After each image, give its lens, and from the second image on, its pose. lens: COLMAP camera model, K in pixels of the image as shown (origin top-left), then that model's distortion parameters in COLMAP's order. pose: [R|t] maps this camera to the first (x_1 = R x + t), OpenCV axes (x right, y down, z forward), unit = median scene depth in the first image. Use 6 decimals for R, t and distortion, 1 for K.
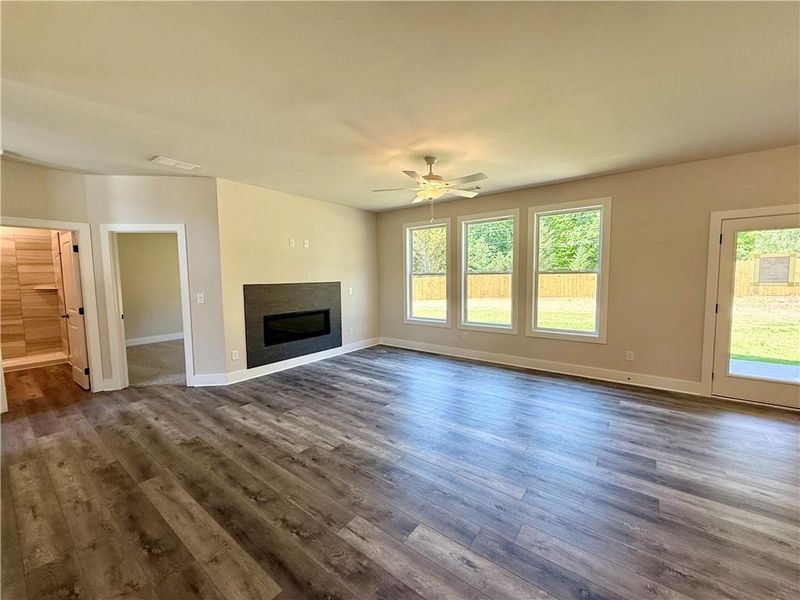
lens RADIAL K [[326.6, 0, 386.8], [0, 326.6, 301.1], [0, 0, 1]] dist [-0.003575, -0.000513]
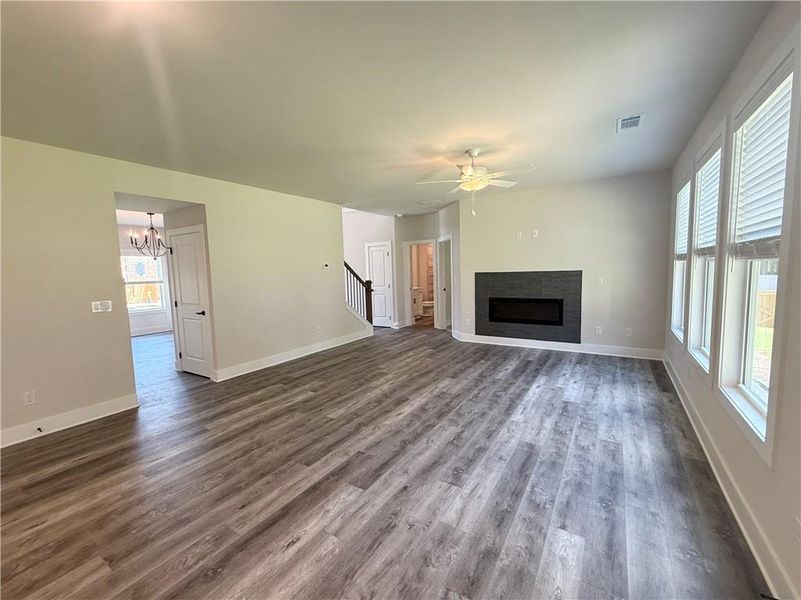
lens RADIAL K [[327.0, 0, 387.8], [0, 327.0, 300.4], [0, 0, 1]] dist [-0.003575, -0.000513]
pose [[0.074693, 0.103014, -0.991871, 0.980898], [-0.047900, 0.993872, 0.099615, -0.058351], [0.996055, 0.040070, 0.079170, 0.582721]]
